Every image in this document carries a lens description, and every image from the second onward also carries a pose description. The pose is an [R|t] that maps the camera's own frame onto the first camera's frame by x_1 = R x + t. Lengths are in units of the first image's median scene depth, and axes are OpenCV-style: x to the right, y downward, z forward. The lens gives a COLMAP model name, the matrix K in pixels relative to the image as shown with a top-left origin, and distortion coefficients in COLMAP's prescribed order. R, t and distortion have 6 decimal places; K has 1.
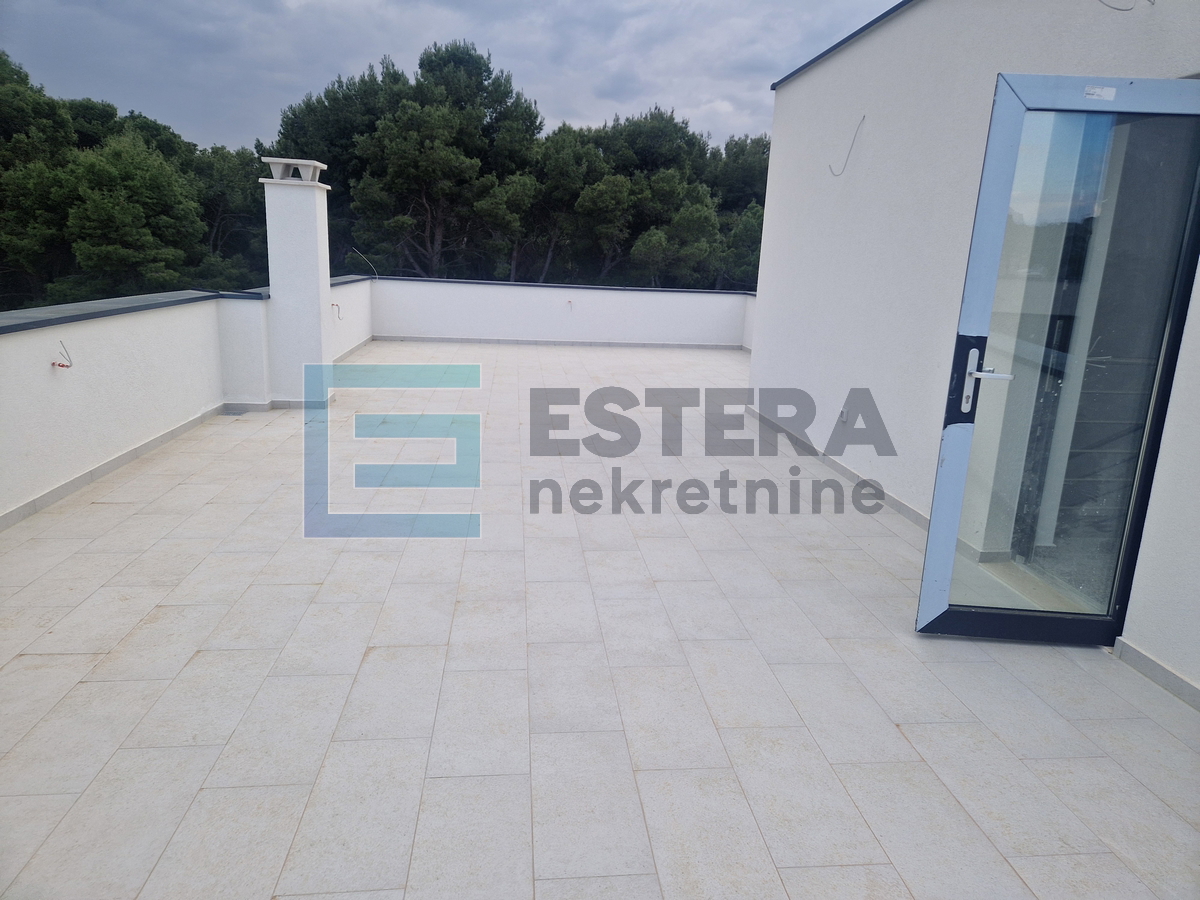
lens RADIAL K [[811.6, 0, 611.3], [0, 811.6, 445.9], [0, 0, 1]] dist [0.051736, -0.019469]
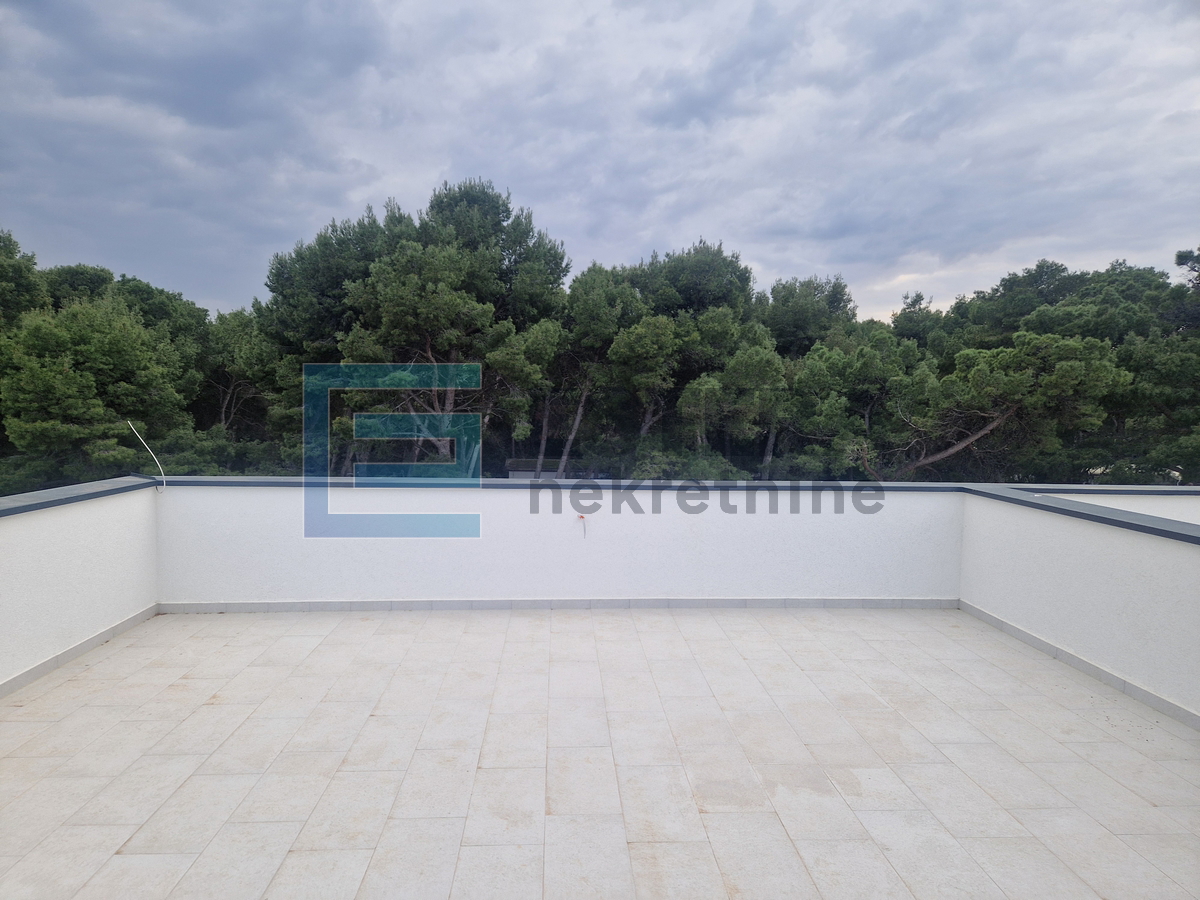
lens RADIAL K [[804.5, 0, 599.2], [0, 804.5, 452.6], [0, 0, 1]] dist [0.011627, 0.001229]
pose [[0.997629, -0.027937, -0.062893, -0.004682], [0.016607, 0.984617, -0.173933, -0.052093], [0.066785, 0.172476, 0.982747, 0.211089]]
